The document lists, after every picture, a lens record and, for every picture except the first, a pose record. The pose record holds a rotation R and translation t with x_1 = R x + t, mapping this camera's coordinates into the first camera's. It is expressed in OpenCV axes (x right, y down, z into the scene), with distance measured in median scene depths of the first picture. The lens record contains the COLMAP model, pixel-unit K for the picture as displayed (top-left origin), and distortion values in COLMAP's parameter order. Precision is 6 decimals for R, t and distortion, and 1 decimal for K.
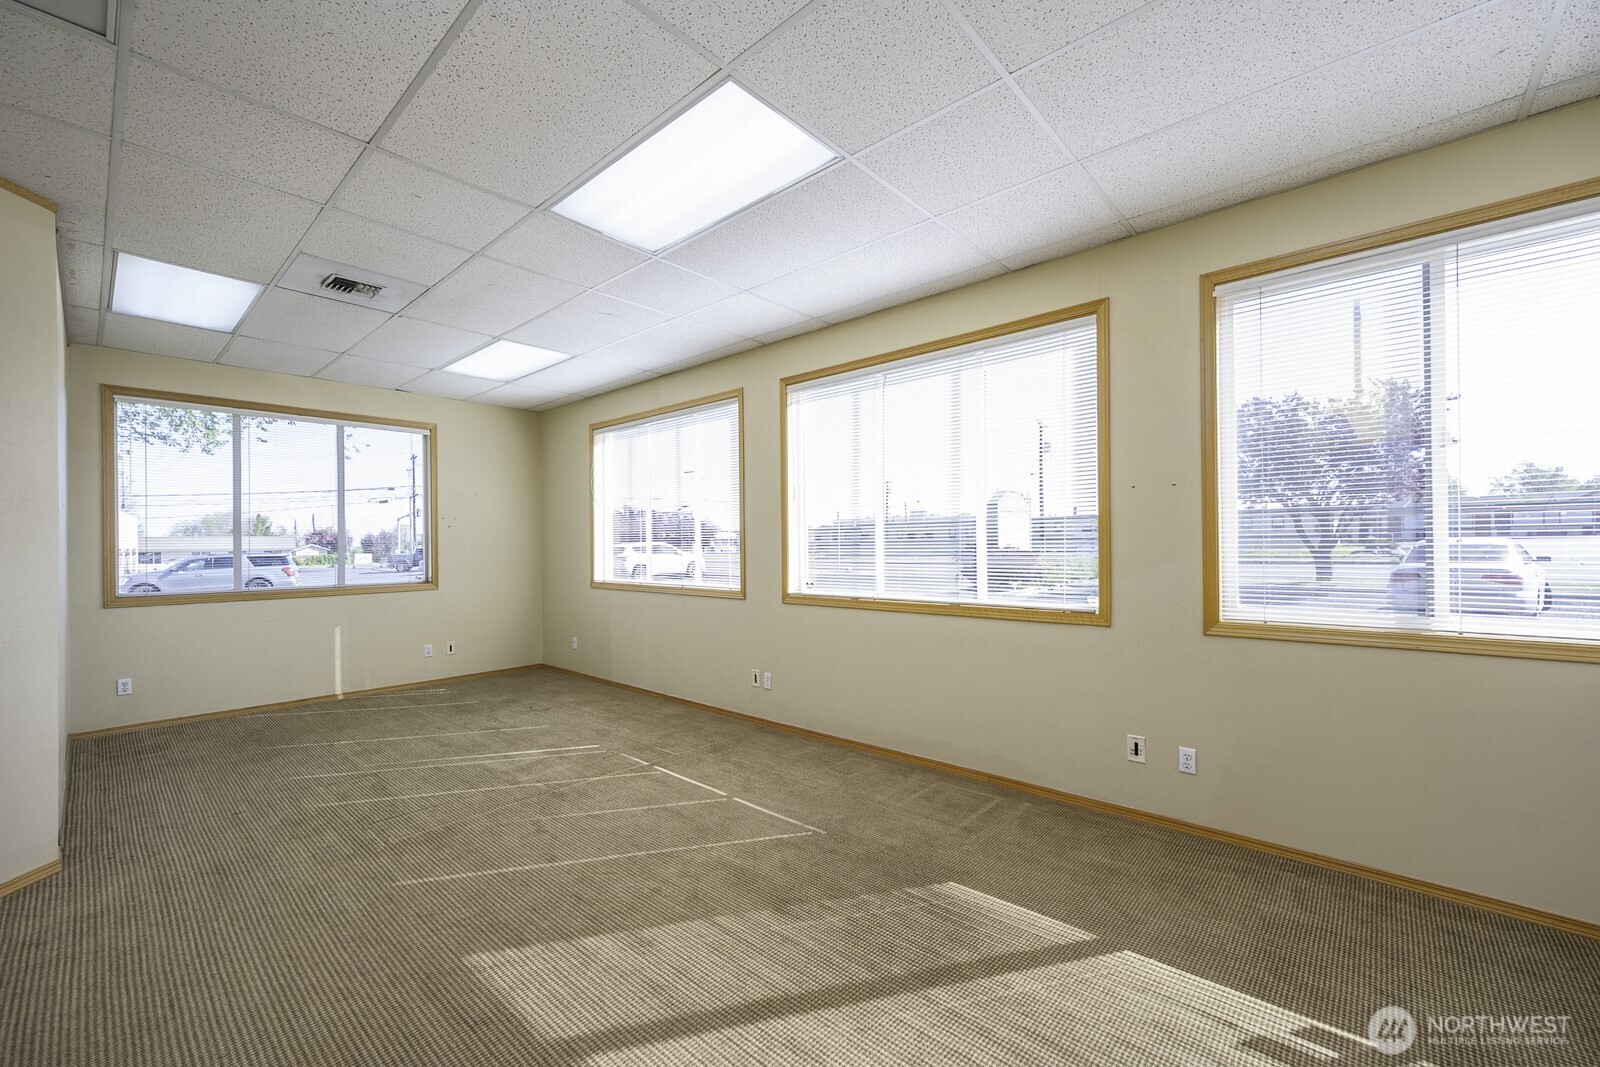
lens RADIAL K [[645.1, 0, 805.7], [0, 645.1, 542.3], [0, 0, 1]] dist [-0.001053, -0.000030]
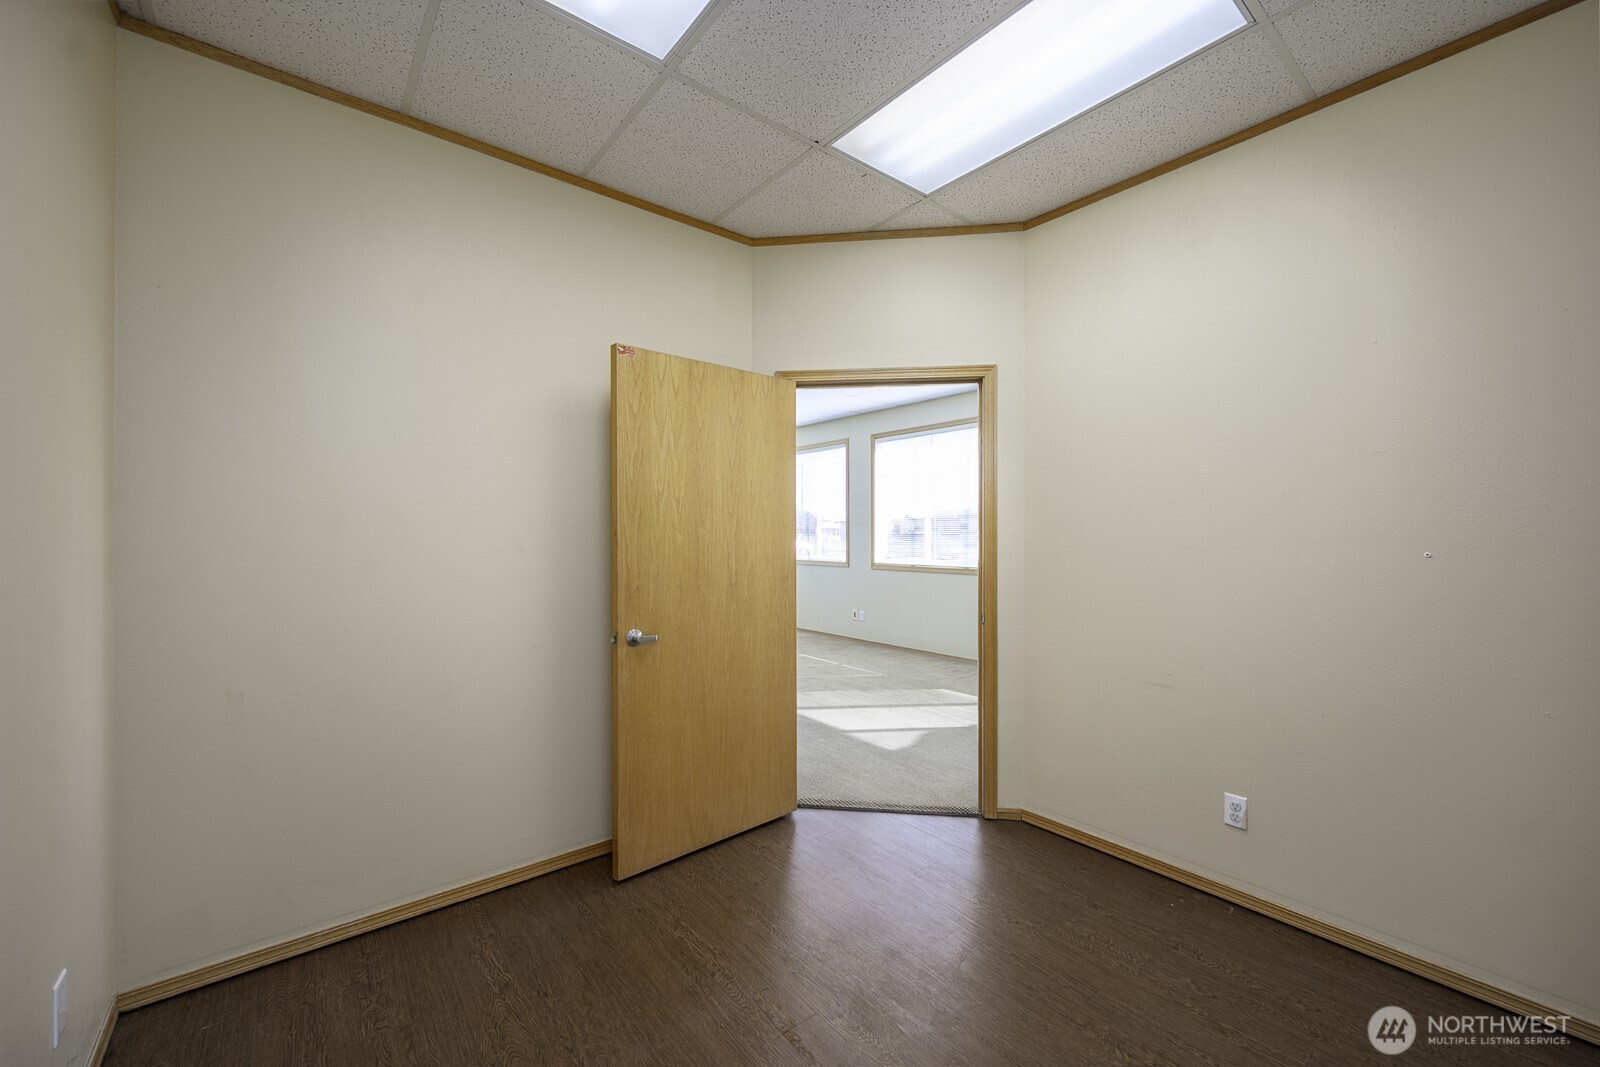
lens RADIAL K [[645.1, 0, 805.5], [0, 645.1, 534.3], [0, 0, 1]] dist [-0.001053, -0.000030]
pose [[0.987367, 0.009143, -0.158186, 0.060000], [-0.008473, 0.999952, 0.004904, -0.001607], [0.158223, -0.003502, 0.987397, -0.677048]]
